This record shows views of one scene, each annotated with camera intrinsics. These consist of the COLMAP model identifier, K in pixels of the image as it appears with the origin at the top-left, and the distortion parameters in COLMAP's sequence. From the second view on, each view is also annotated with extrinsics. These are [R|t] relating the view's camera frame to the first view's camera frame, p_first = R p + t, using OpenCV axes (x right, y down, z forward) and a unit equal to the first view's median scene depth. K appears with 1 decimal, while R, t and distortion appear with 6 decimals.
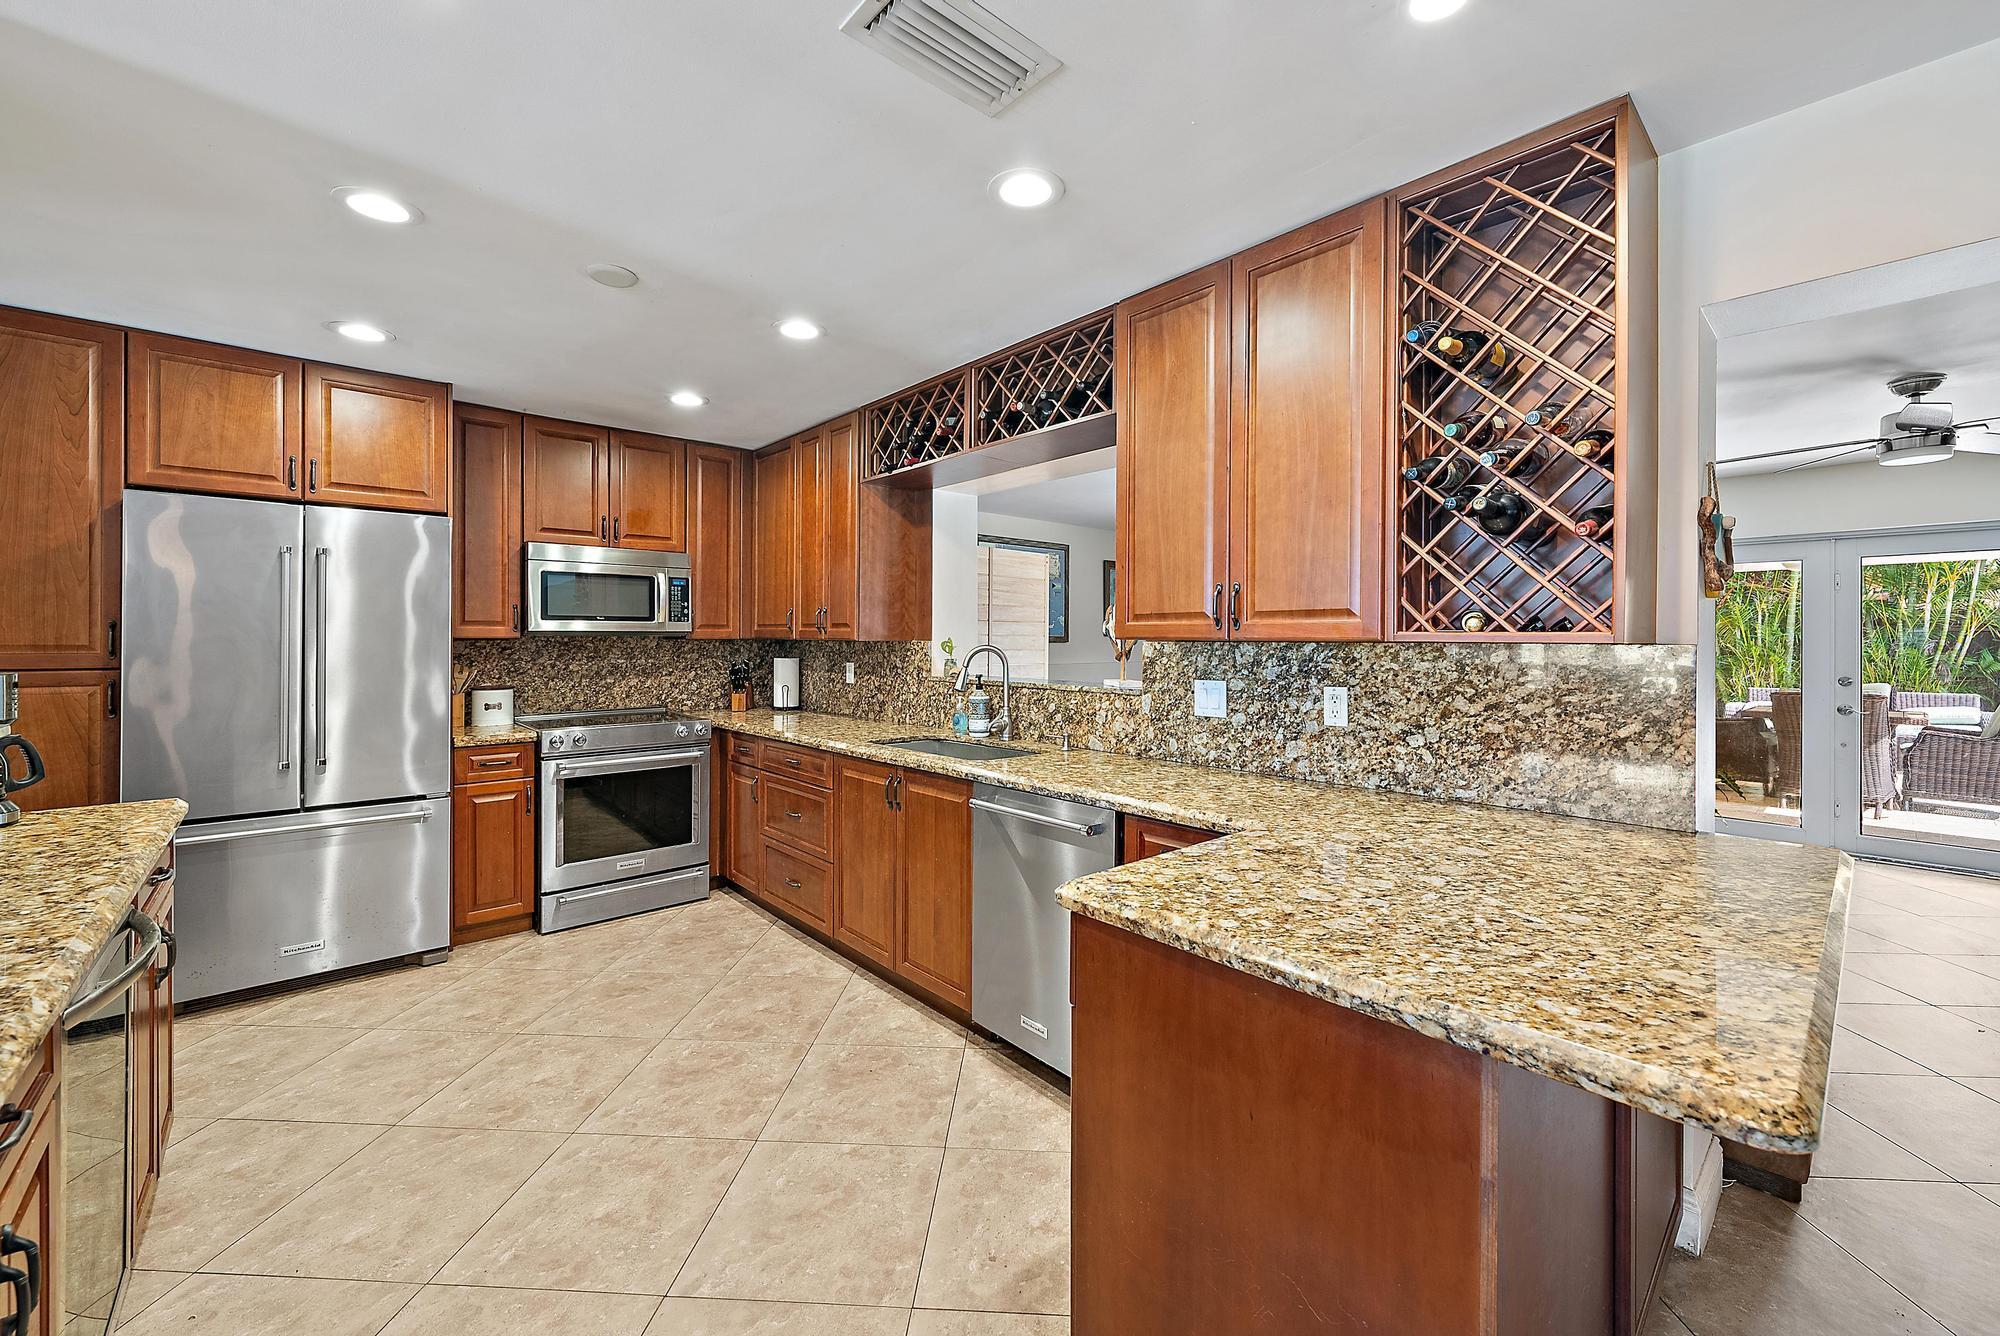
lens RADIAL K [[787.6, 0, 1007.3], [0, 787.6, 641.0], [0, 0, 1]] dist [-0.001913, -0.000100]
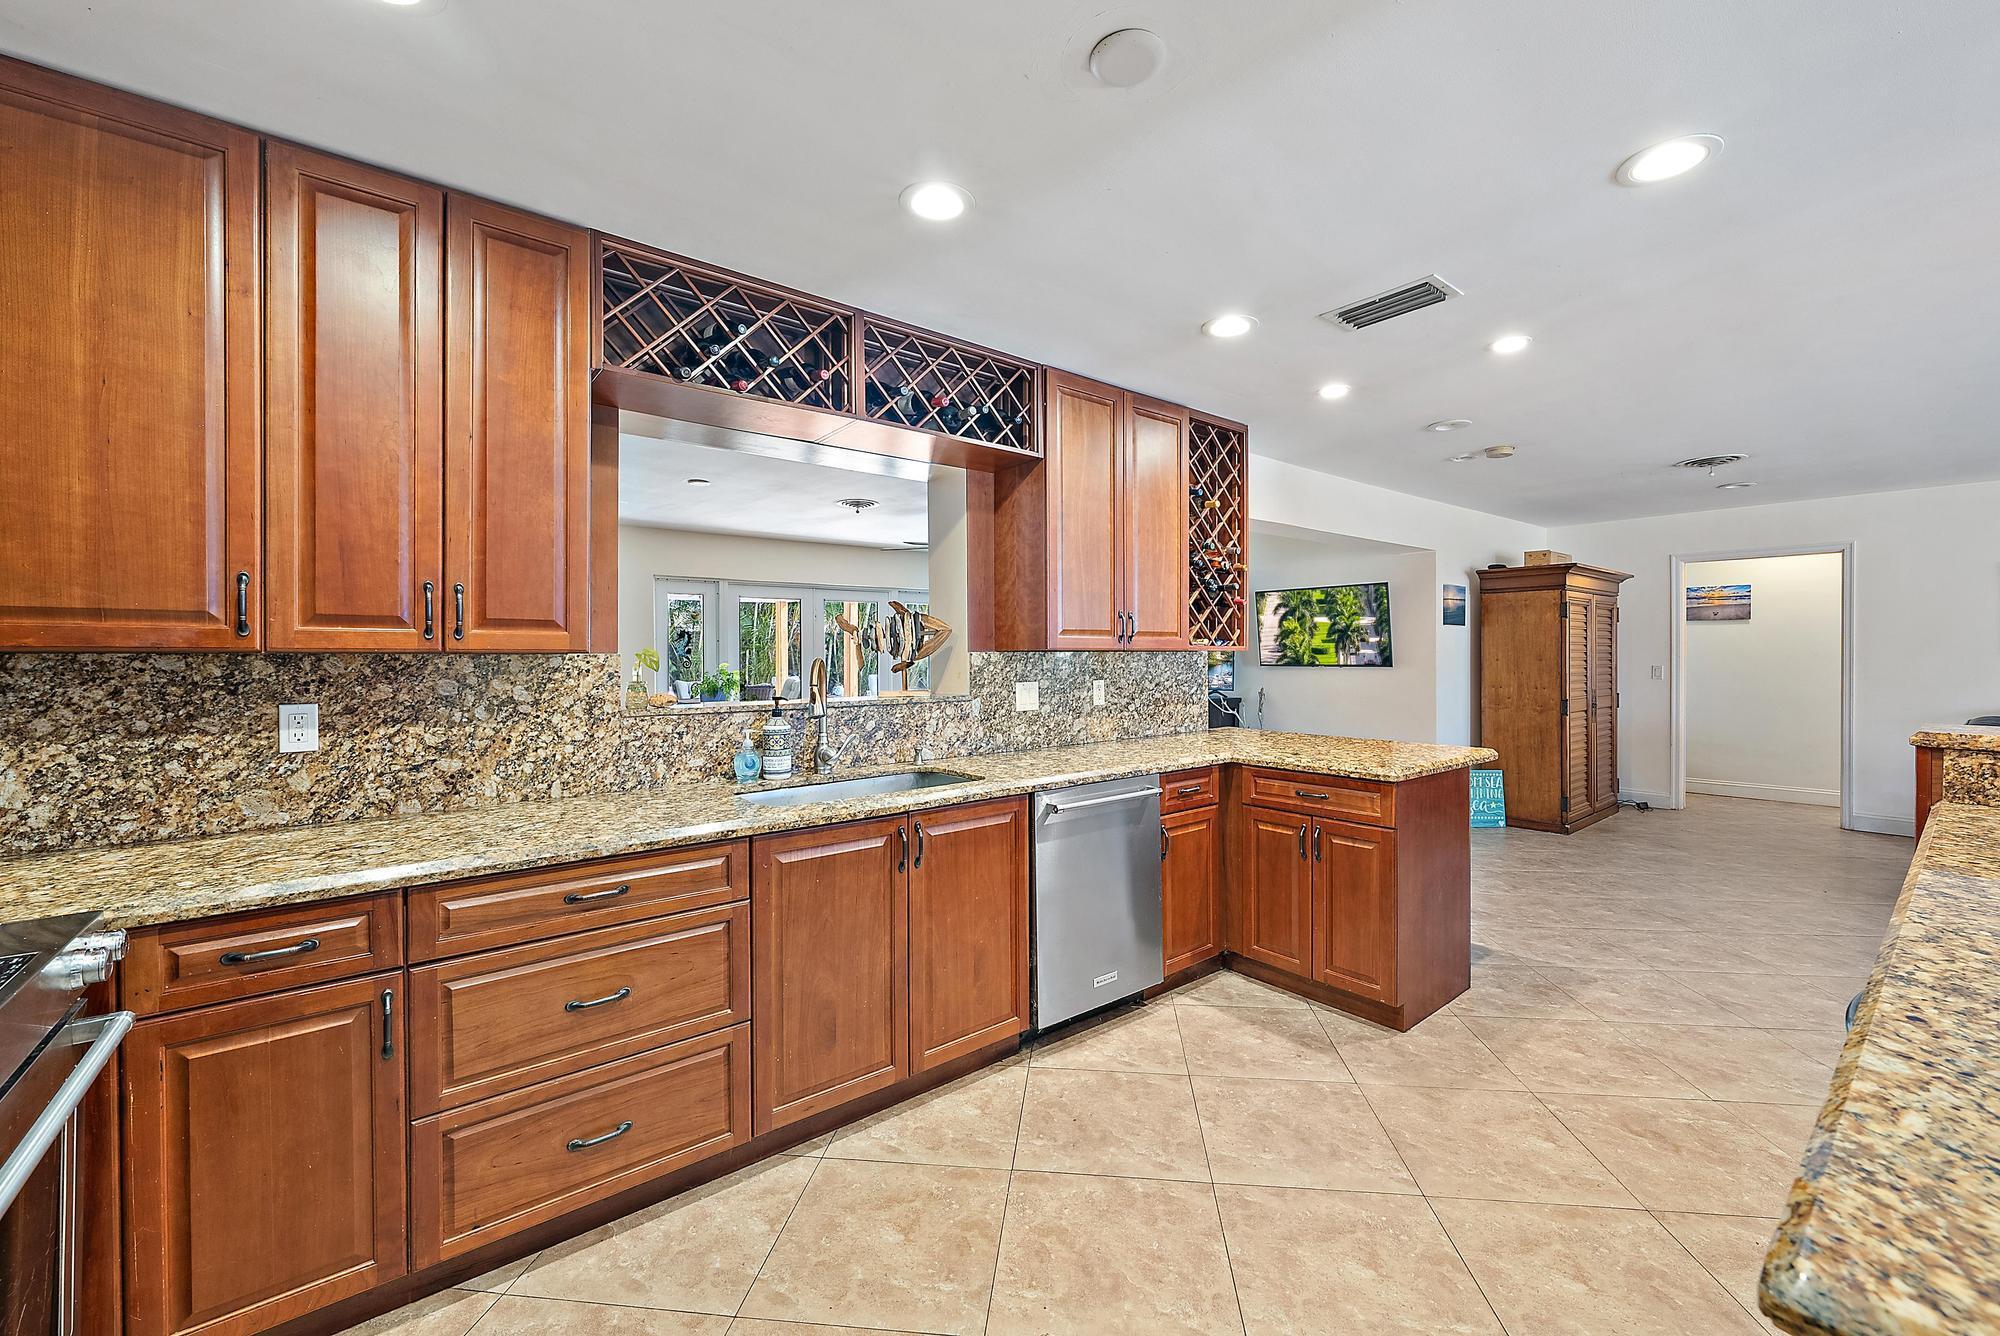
lens RADIAL K [[788.3, 0, 1008.5], [0, 788.3, 660.6], [0, 0, 1]] dist [-0.001372, -0.000138]
pose [[0.059630, -0.011247, 0.998157, -0.862558], [0.007328, 0.999915, 0.010829, 0.001158], [-0.998194, 0.006668, 0.059707, 0.808863]]
